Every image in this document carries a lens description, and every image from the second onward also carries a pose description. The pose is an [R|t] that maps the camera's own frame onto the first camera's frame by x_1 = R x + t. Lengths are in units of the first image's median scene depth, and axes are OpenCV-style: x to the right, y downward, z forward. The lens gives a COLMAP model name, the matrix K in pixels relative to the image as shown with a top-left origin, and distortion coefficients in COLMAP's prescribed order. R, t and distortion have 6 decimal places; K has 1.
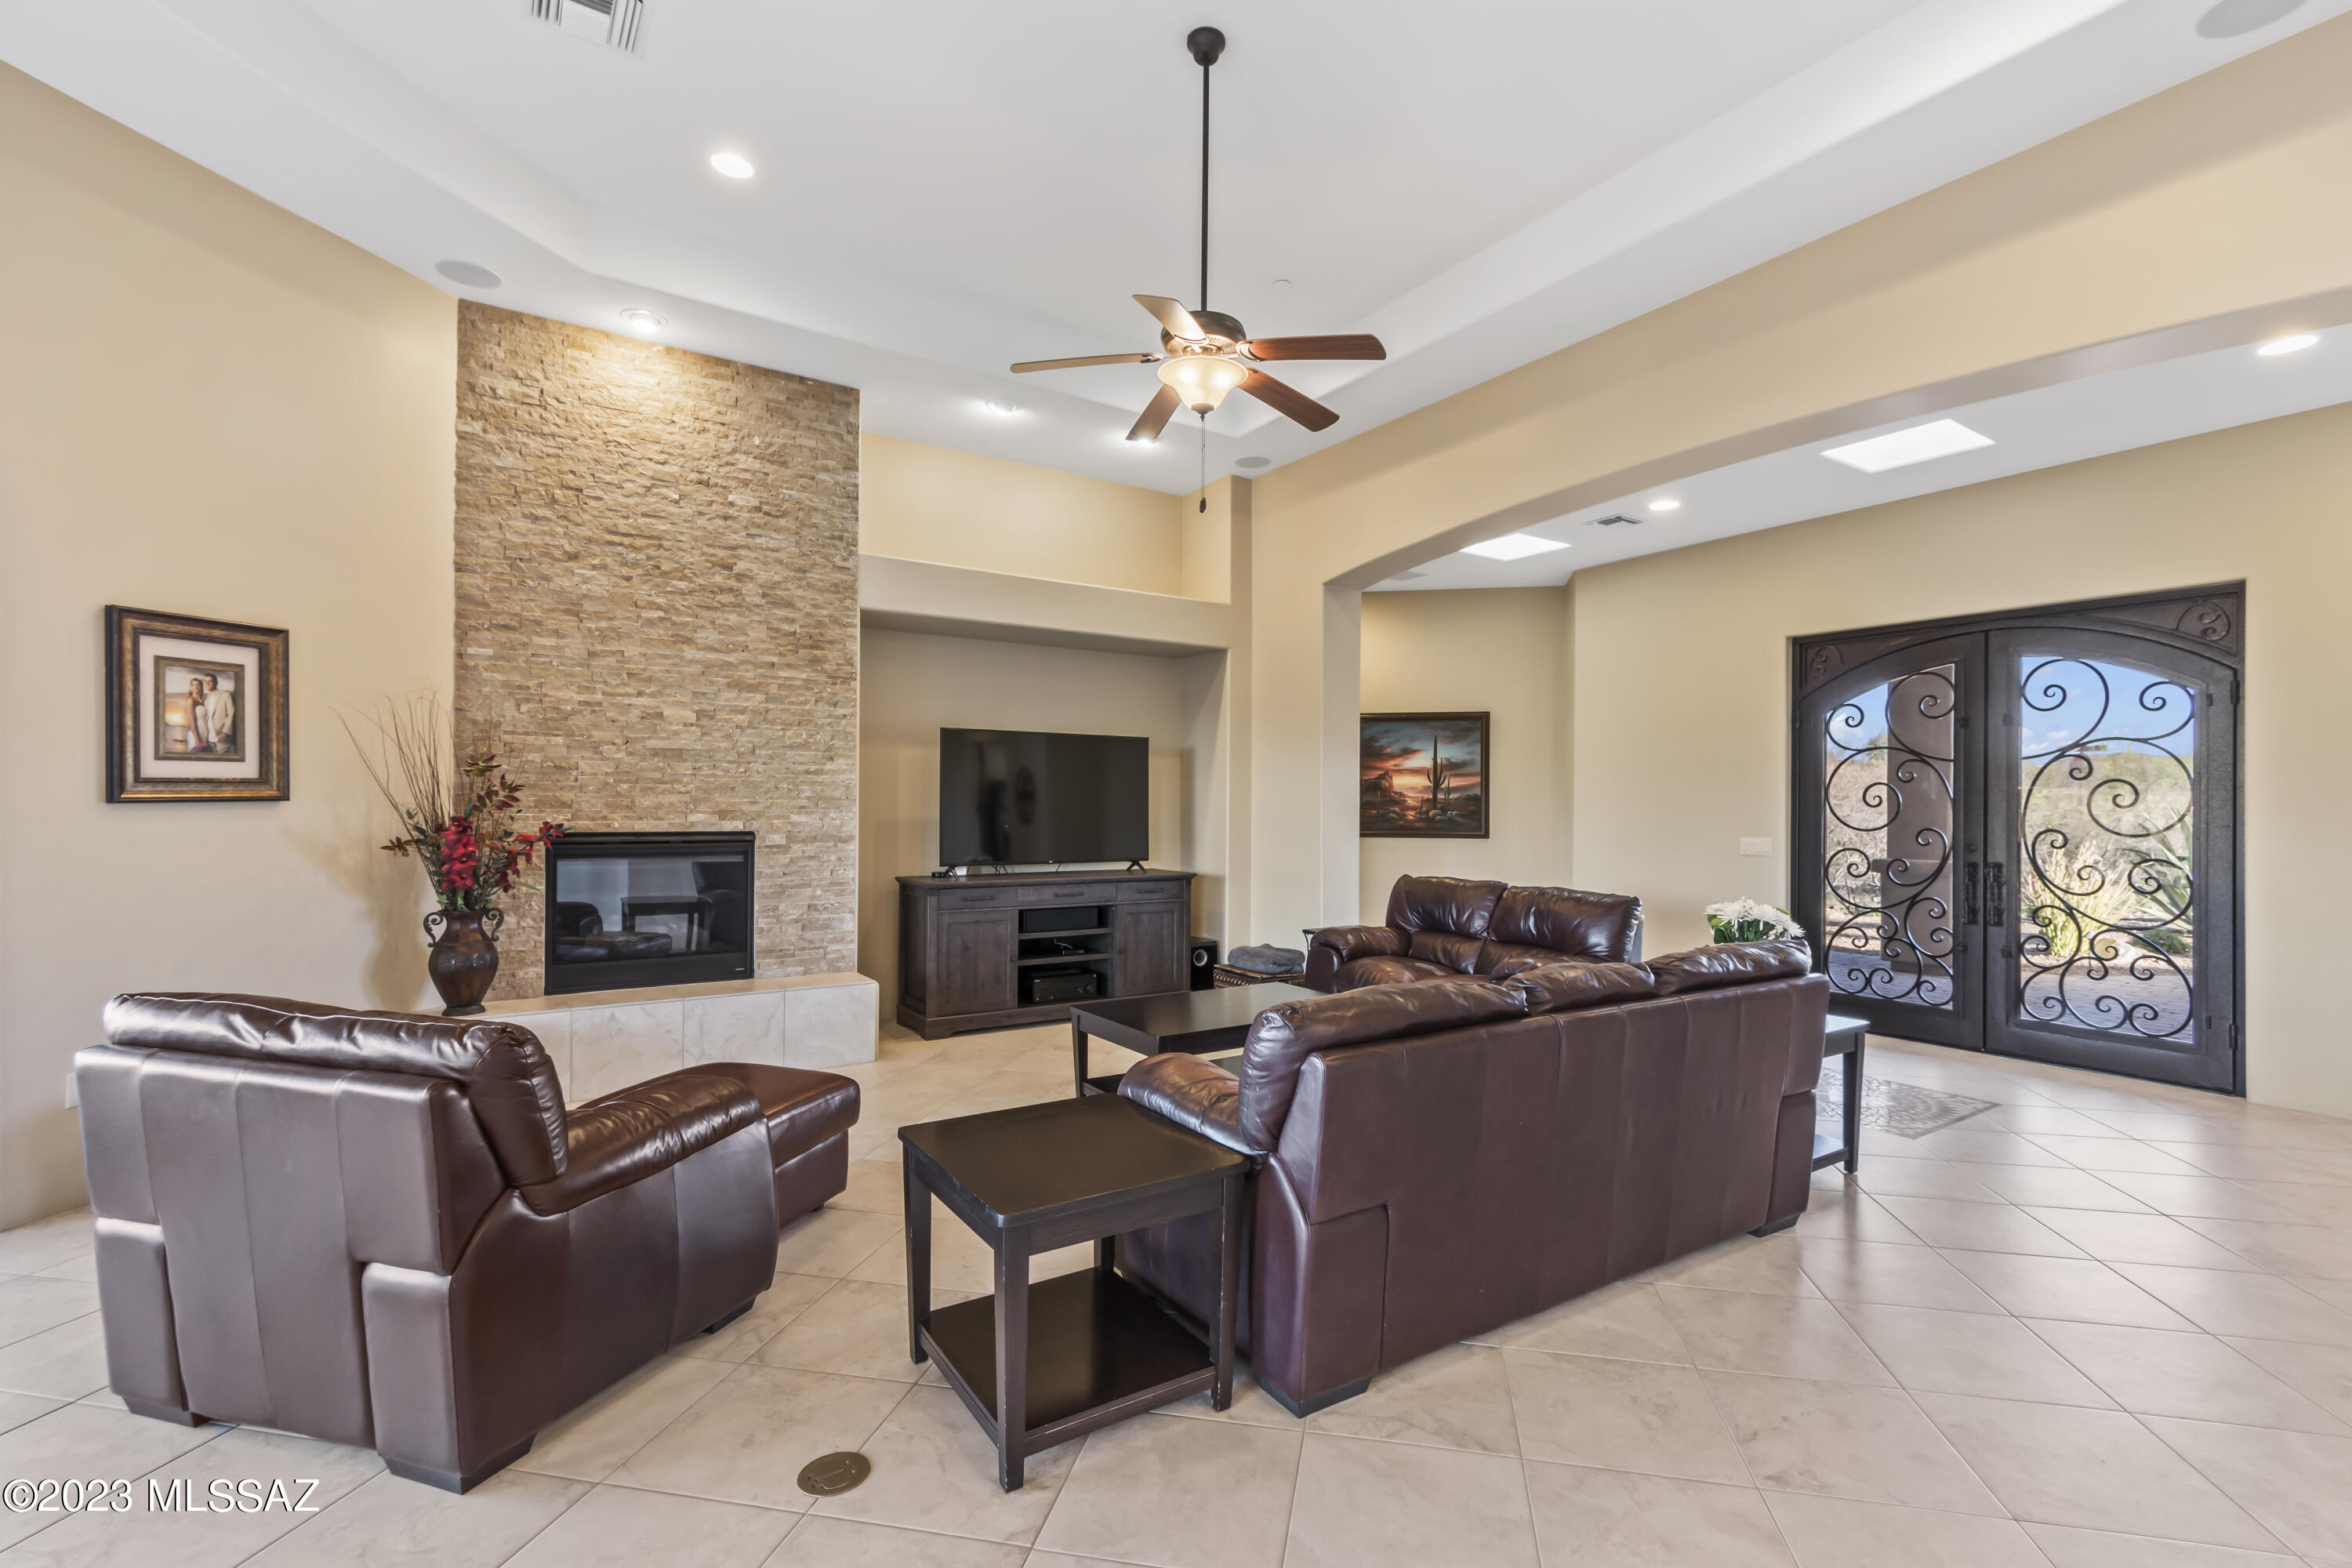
lens RADIAL K [[1039.1, 0, 1198.5], [0, 1039.1, 799.2], [0, 0, 1]] dist [0.009804, -0.004499]
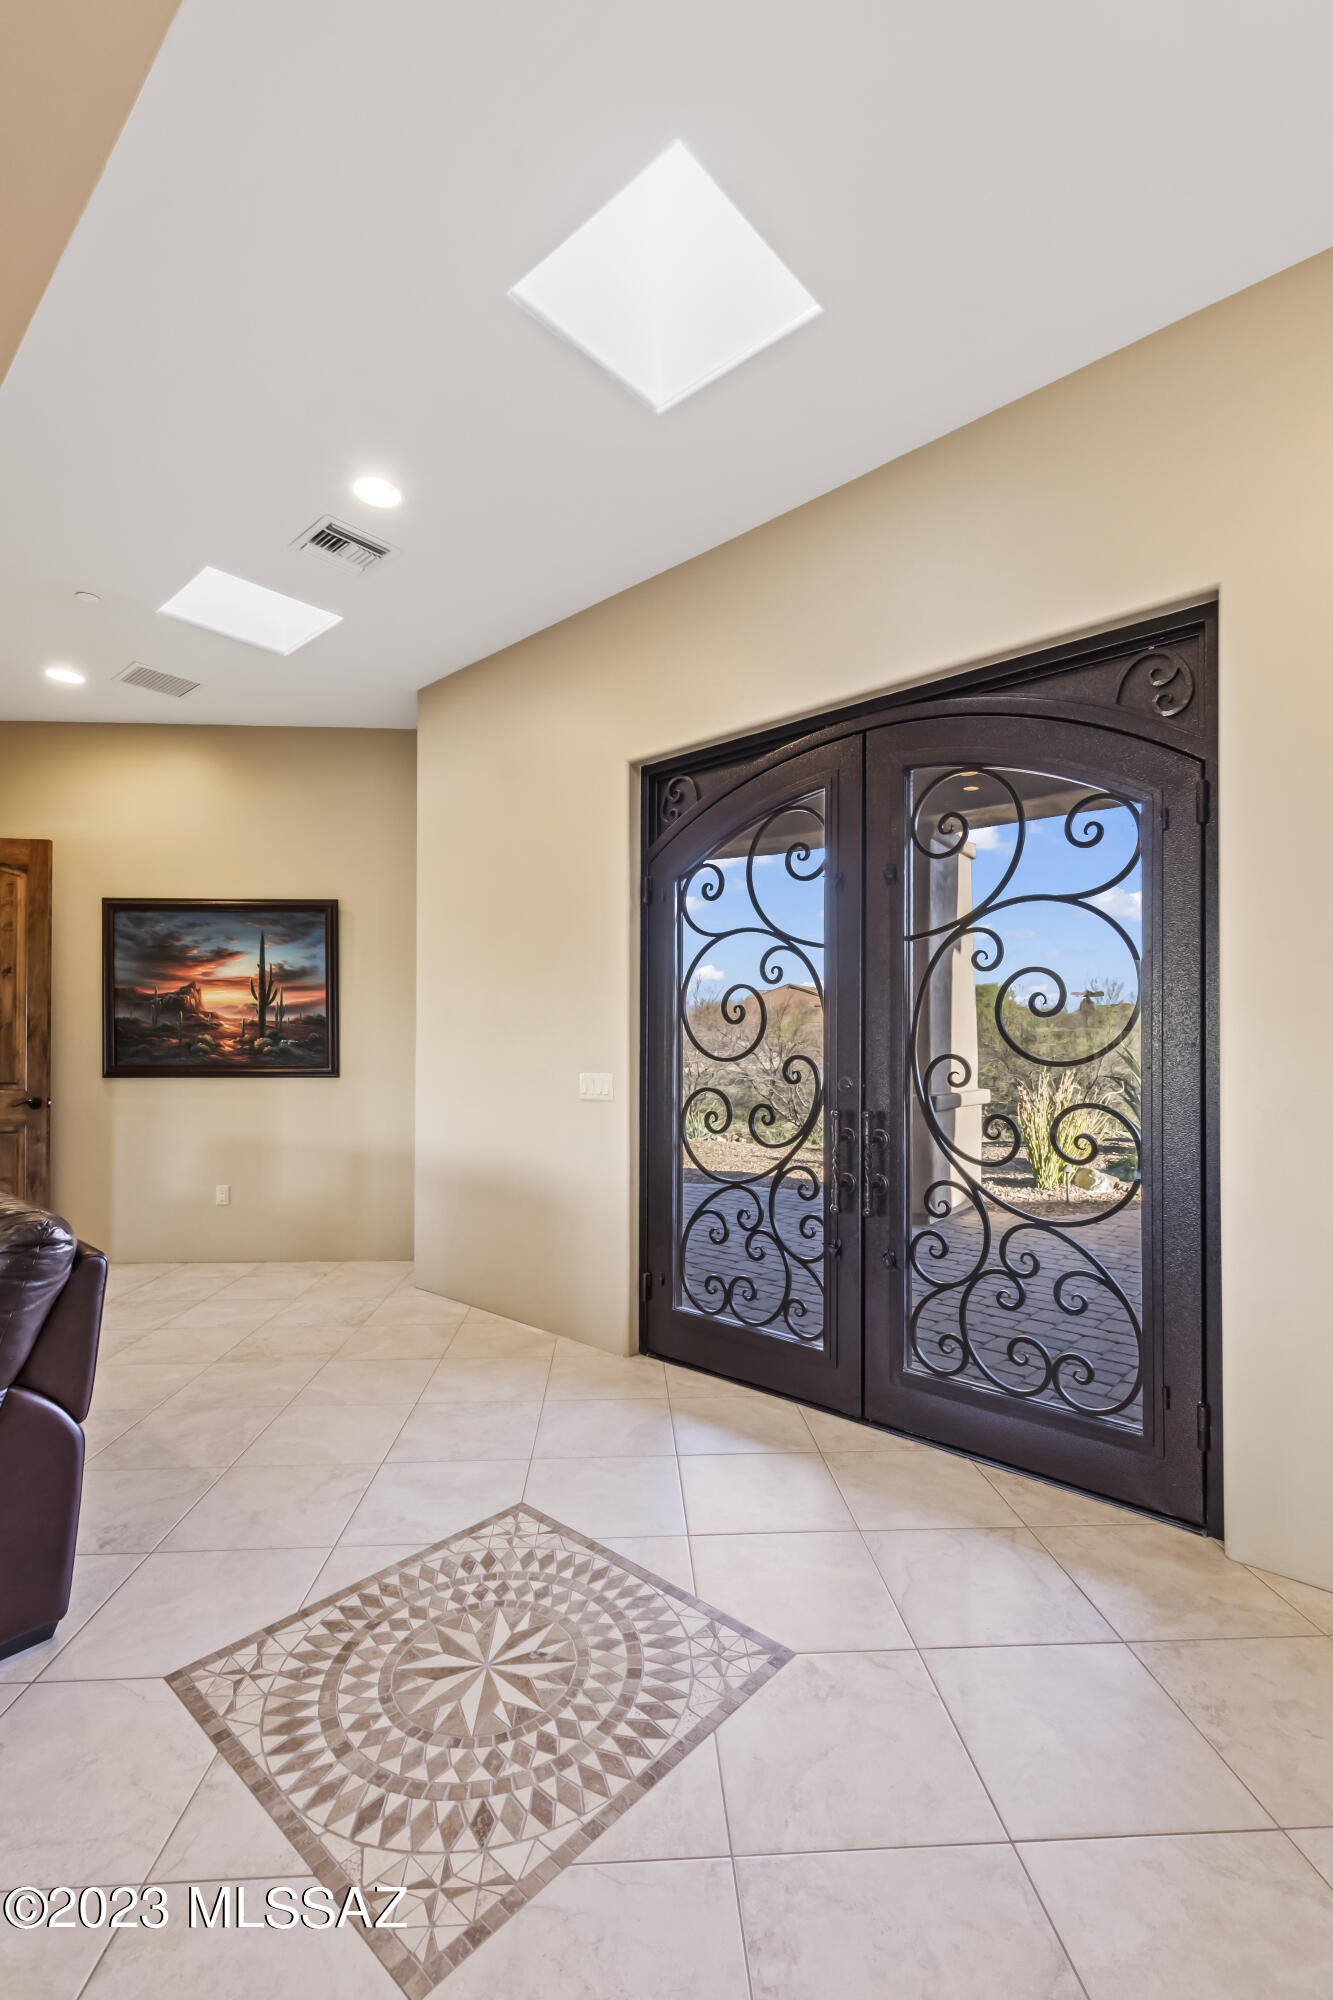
lens RADIAL K [[883.6, 0, 669.9], [0, 883.6, 1040.7], [0, 0, 1]] dist [0.009804, -0.004499]
pose [[0.966898, -0.003139, 0.255145, 0.552814], [0.002991, 0.999995, 0.000967, 0.020268], [-0.255147, -0.000171, 0.966902, 0.570708]]
